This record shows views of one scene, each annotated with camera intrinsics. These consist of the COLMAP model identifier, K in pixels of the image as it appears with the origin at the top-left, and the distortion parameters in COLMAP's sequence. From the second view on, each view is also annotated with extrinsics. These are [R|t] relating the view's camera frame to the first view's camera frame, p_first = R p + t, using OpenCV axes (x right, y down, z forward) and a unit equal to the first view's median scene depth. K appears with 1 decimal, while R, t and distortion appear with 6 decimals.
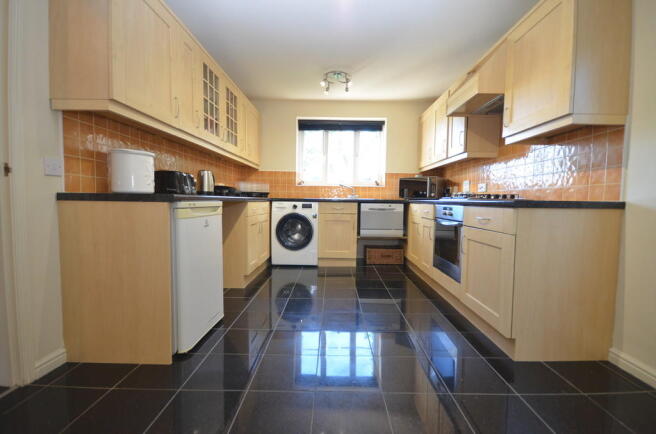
lens RADIAL K [[288.7, 0, 333.8], [0, 288.7, 215.9], [0, 0, 1]] dist [0.000960, -0.003578]
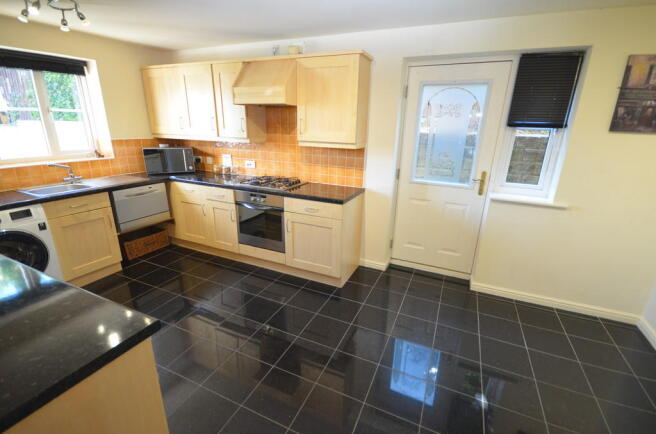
lens RADIAL K [[288.7, 0, 334.4], [0, 288.7, 217.5], [0, 0, 1]] dist [0.000960, -0.003578]
pose [[0.407023, -0.278509, 0.869922, -0.347103], [0.030107, 0.955955, 0.291966, -0.181973], [-0.912921, -0.092646, 0.397481, 0.161947]]
